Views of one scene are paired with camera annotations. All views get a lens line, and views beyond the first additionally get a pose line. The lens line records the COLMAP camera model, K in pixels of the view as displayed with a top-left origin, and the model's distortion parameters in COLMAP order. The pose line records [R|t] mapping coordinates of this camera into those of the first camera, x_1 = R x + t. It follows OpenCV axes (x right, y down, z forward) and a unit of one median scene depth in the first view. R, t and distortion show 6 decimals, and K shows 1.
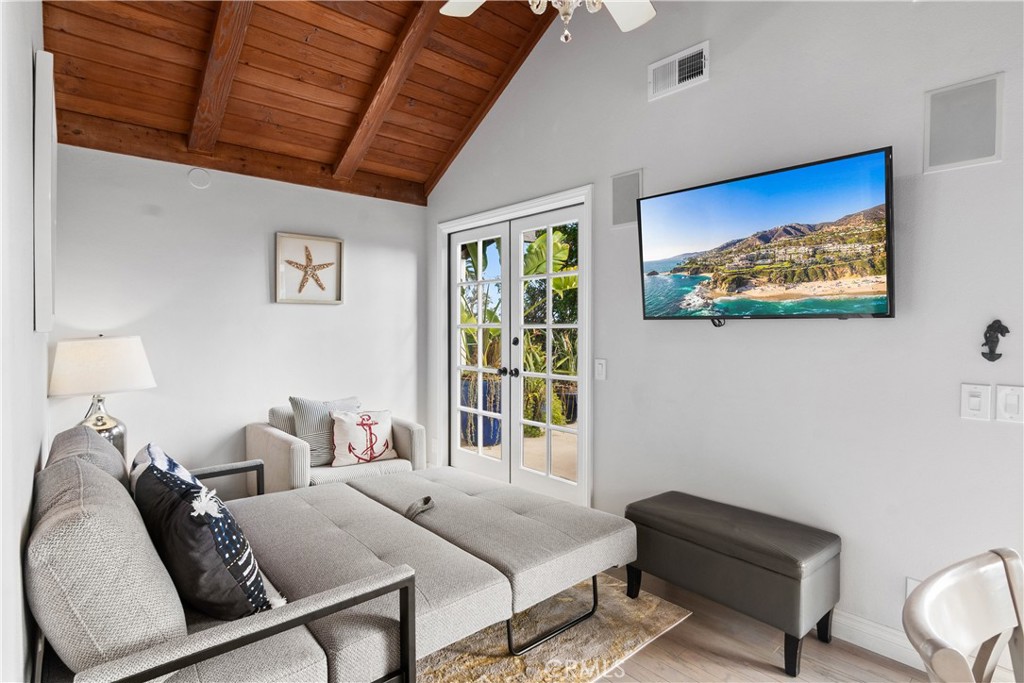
lens RADIAL K [[513.1, 0, 507.5], [0, 513.1, 330.2], [0, 0, 1]] dist [-0.023331, 0.007069]
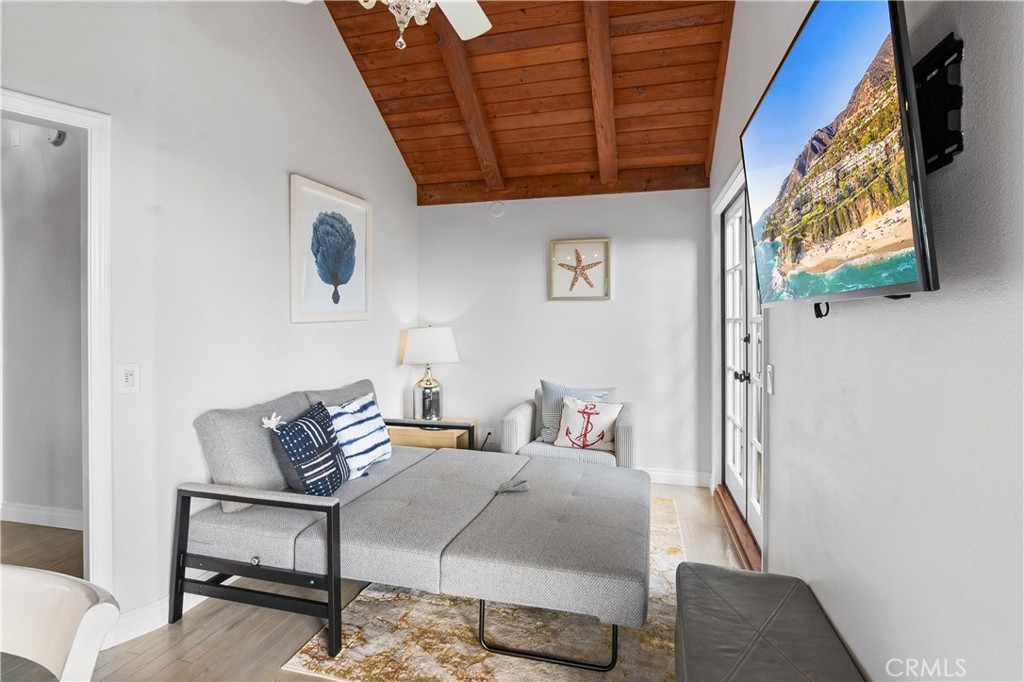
lens RADIAL K [[510.6, 0, 502.3], [0, 510.6, 315.8], [0, 0, 1]] dist [-0.000448, 0.000223]
pose [[0.561783, -0.006705, -0.827257, 0.505590], [-0.006621, 0.999899, -0.012600, -0.002471], [0.827258, 0.012556, 0.561682, 0.261475]]
